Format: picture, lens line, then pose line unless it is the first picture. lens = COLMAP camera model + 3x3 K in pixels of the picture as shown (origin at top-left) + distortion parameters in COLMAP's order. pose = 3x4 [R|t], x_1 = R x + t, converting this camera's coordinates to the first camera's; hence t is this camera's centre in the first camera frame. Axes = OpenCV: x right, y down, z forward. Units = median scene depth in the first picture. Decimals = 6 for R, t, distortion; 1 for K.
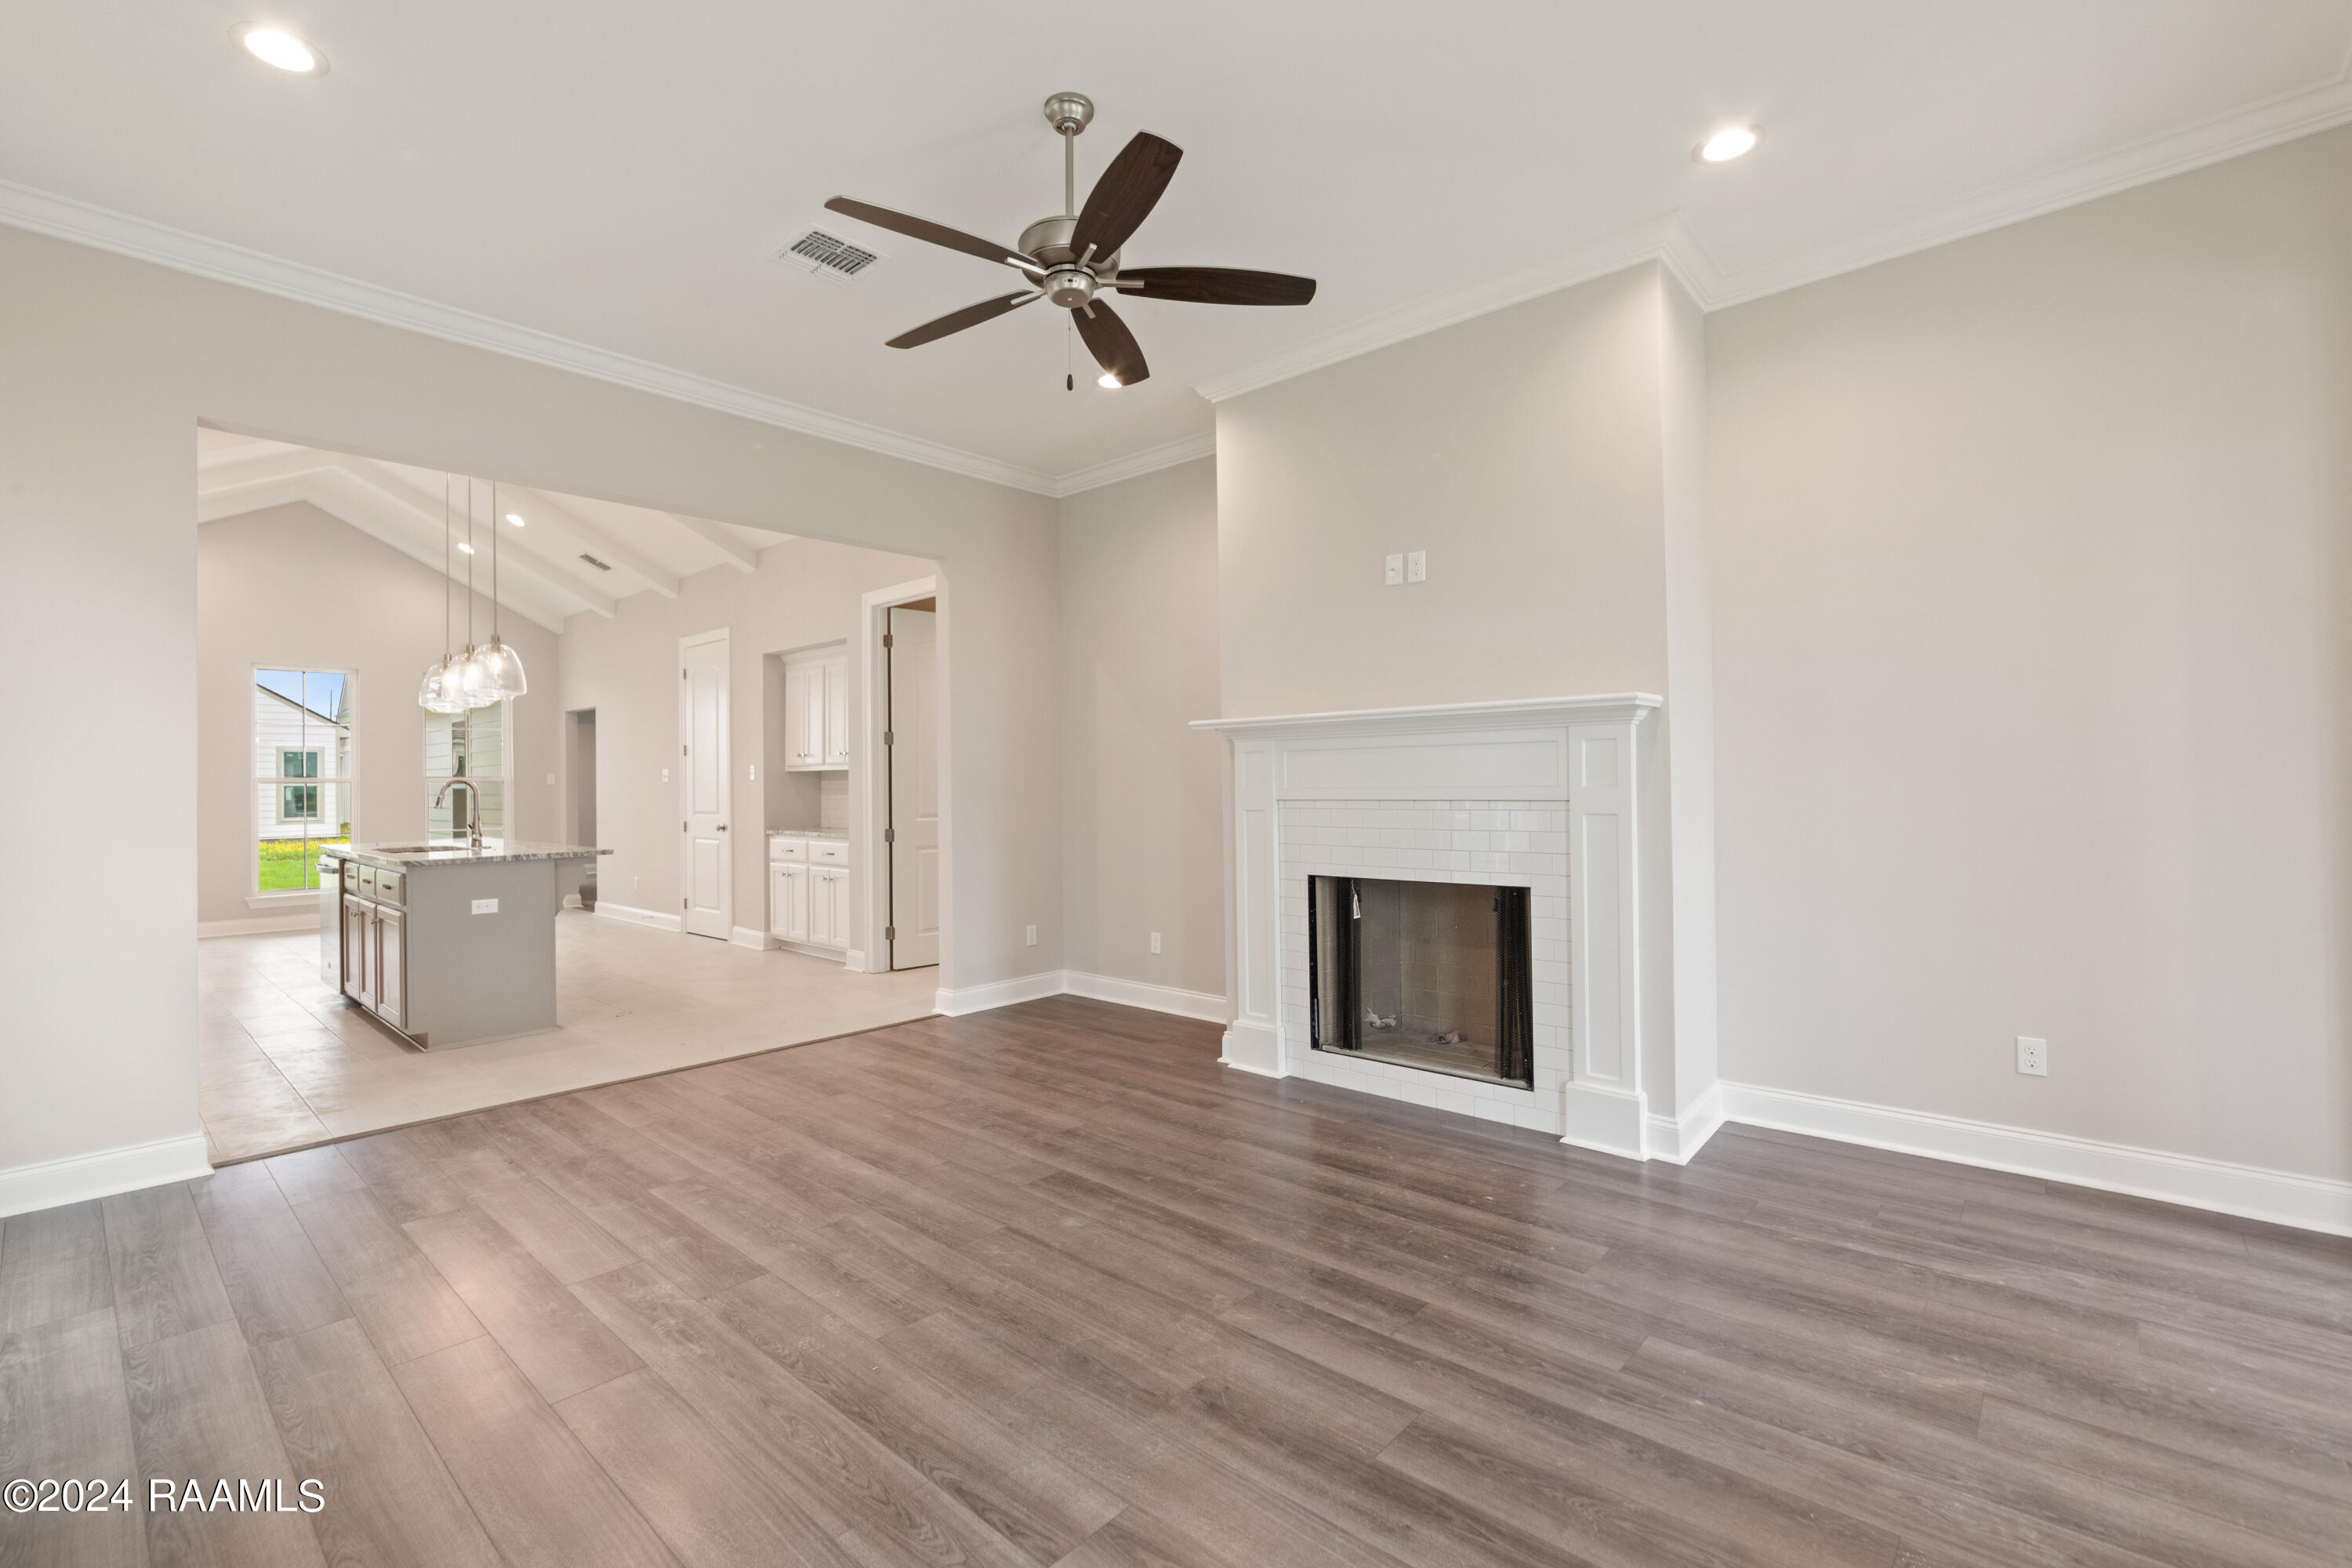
lens RADIAL K [[1039.8, 0, 1157.2], [0, 1039.8, 769.0], [0, 0, 1]] dist [-0.011503, -0.000656]
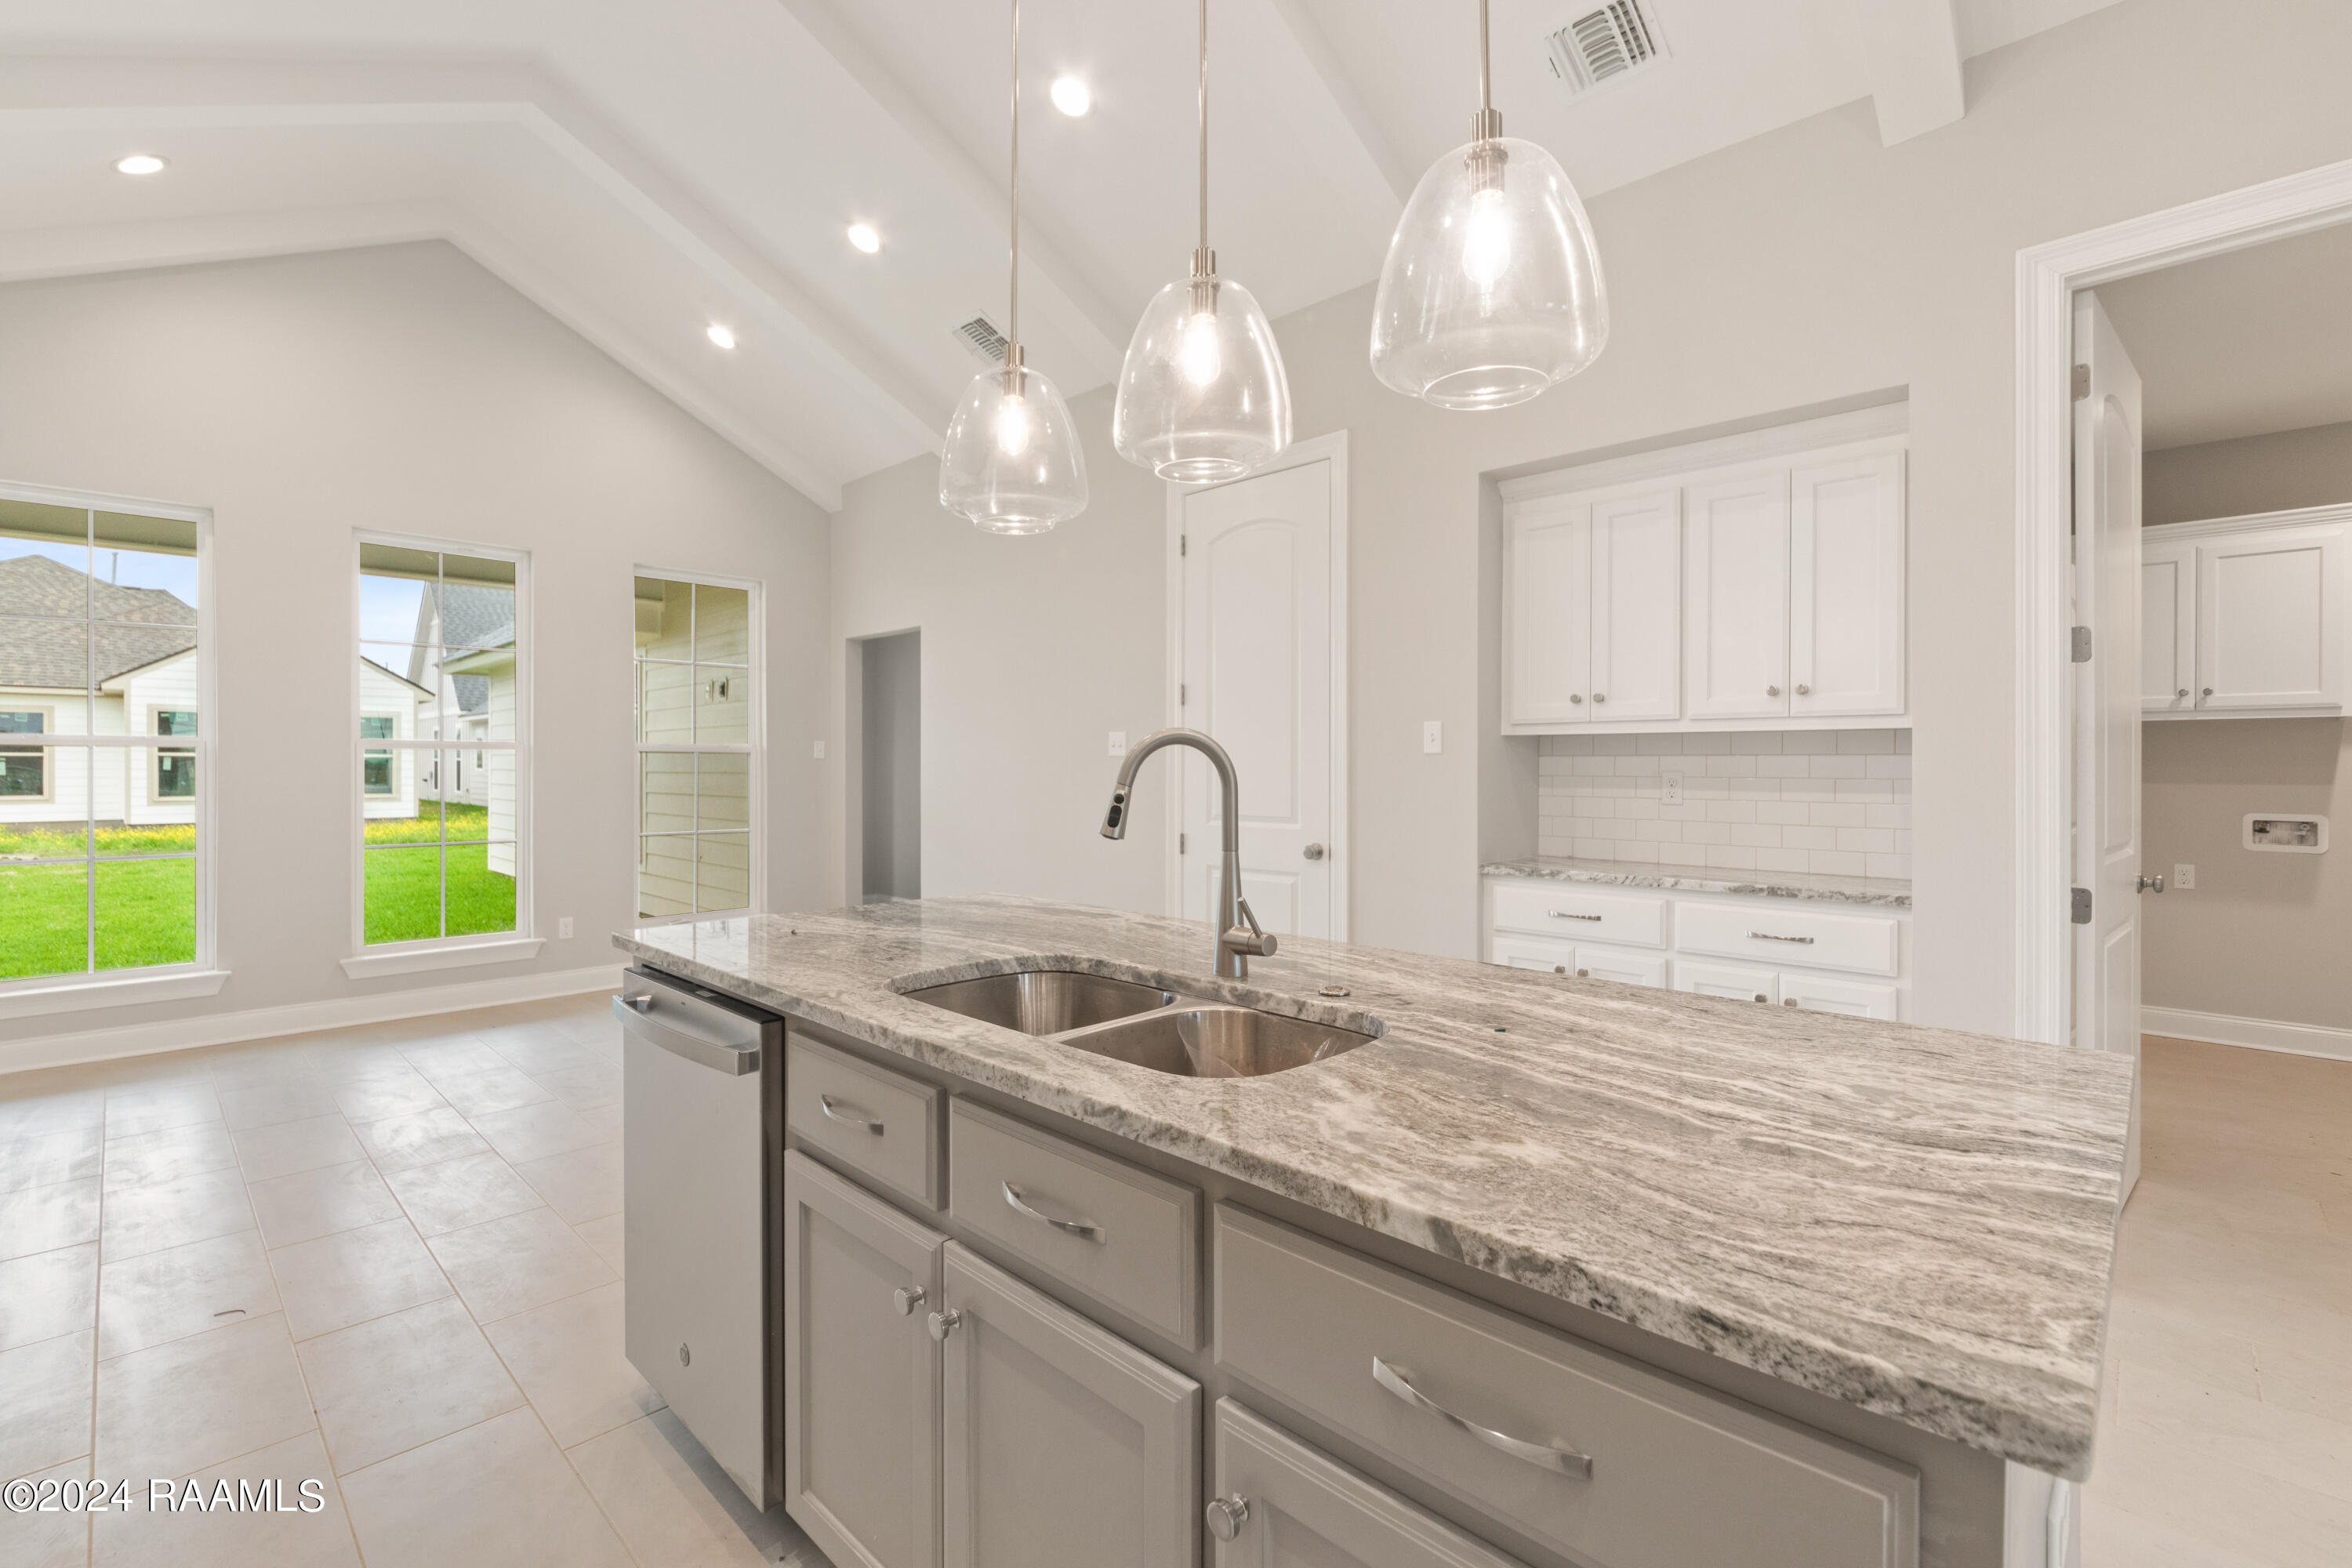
lens RADIAL K [[1039.8, 0, 1153.5], [0, 1039.8, 774.4], [0, 0, 1]] dist [-0.011503, -0.000656]
pose [[0.999116, 0.022042, -0.035806, -0.372211], [-0.021529, 0.999661, 0.014631, 0.011950], [0.036117, -0.013847, 0.999252, 0.402282]]
